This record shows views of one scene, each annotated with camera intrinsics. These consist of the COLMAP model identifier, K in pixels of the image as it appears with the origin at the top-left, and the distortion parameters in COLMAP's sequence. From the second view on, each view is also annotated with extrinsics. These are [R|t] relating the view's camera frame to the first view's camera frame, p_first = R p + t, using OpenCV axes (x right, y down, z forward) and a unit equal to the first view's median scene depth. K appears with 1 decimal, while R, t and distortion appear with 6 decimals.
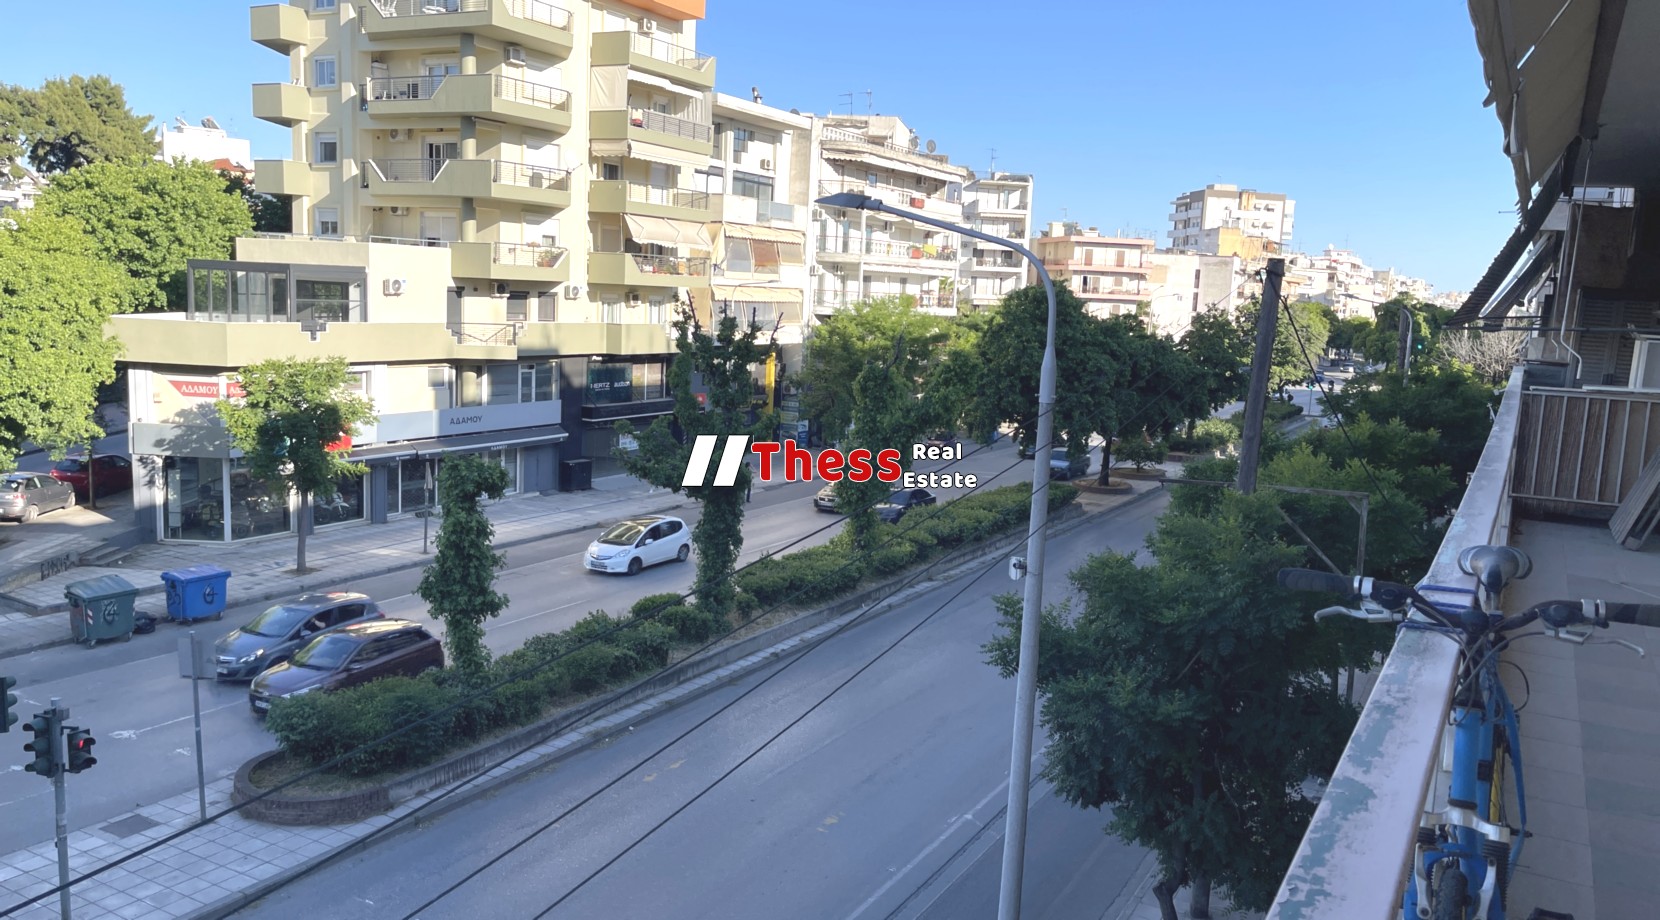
lens RADIAL K [[1248.3, 0, 856.1], [0, 1248.3, 457.2], [0, 0, 1]] dist [0.094392, -0.130288]
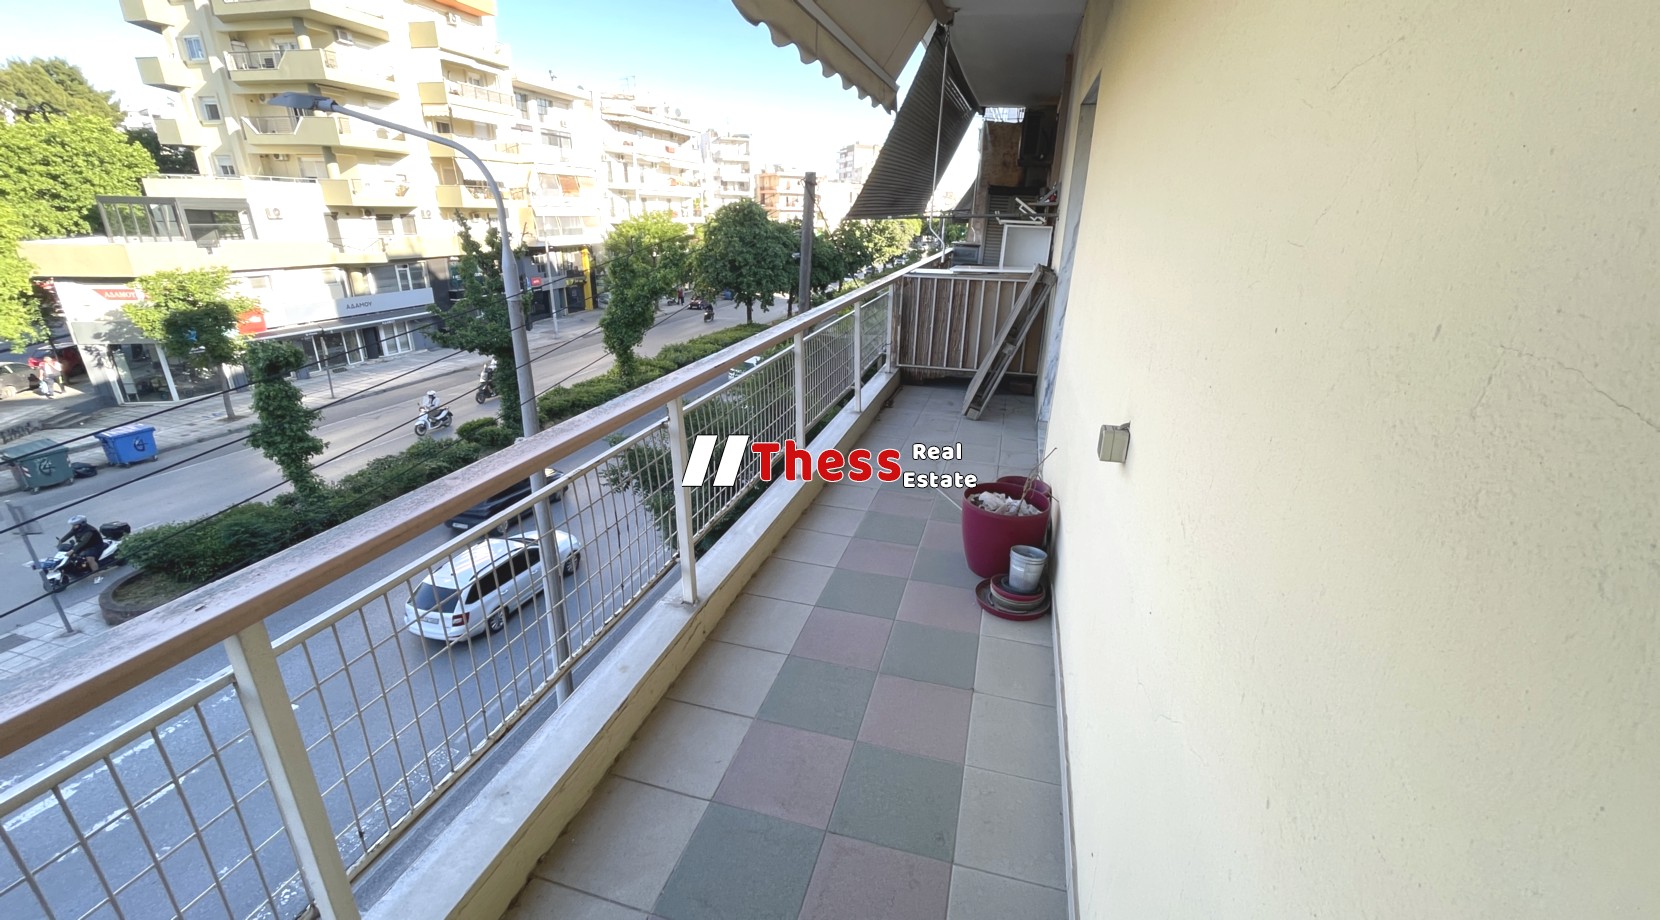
lens RADIAL K [[668.3, 0, 830.3], [0, 668.3, 458.2], [0, 0, 1]] dist [-0.001081, 0.000403]
pose [[0.975141, -0.098534, 0.198471, 0.066867], [0.051344, 0.971789, 0.230195, -0.006891], [-0.215554, -0.214282, 0.952691, 0.083147]]
